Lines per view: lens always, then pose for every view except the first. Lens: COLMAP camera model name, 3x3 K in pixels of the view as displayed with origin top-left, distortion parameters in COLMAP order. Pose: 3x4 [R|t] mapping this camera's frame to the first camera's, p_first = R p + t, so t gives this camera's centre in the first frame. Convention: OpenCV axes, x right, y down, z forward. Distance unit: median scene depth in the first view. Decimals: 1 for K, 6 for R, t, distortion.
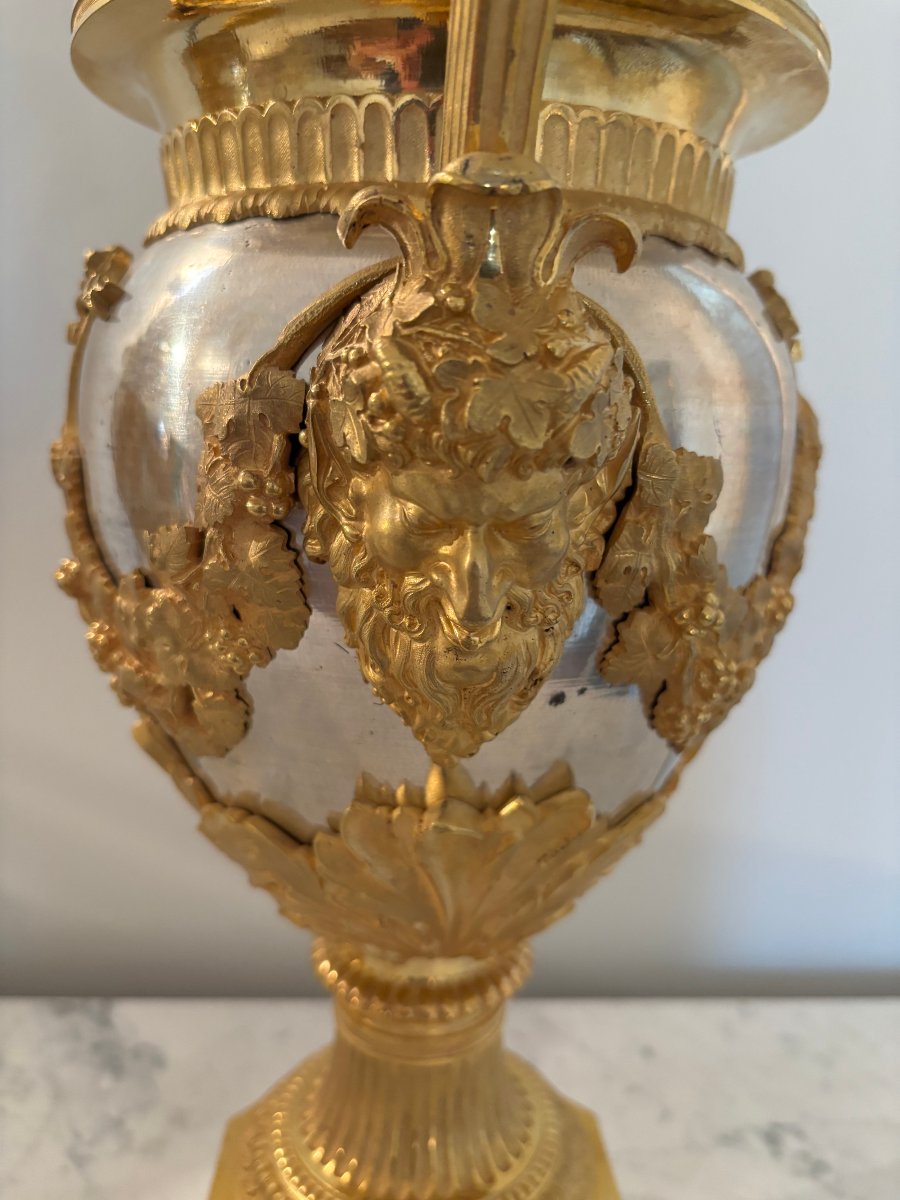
lens RADIAL K [[884.6, 0, 458.9], [0, 884.6, 599.0], [0, 0, 1]] dist [-0.011031, -0.017038]
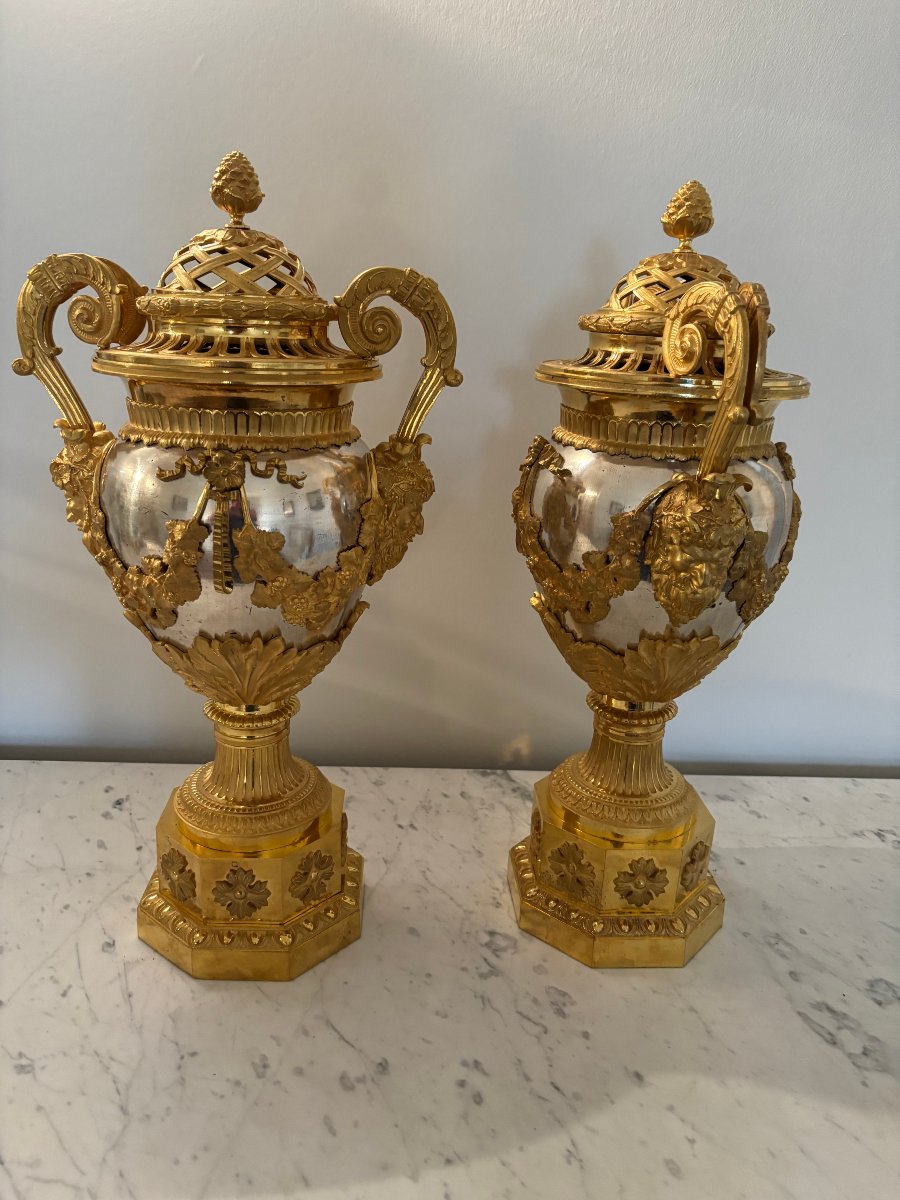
lens RADIAL K [[884.6, 0, 450.3], [0, 884.6, 600.3], [0, 0, 1]] dist [-0.011031, -0.017038]
pose [[0.999989, -0.000058, 0.004656, -0.867526], [-0.000507, 0.992603, 0.121408, -0.298688], [-0.004629, -0.121409, 0.992592, -2.196461]]
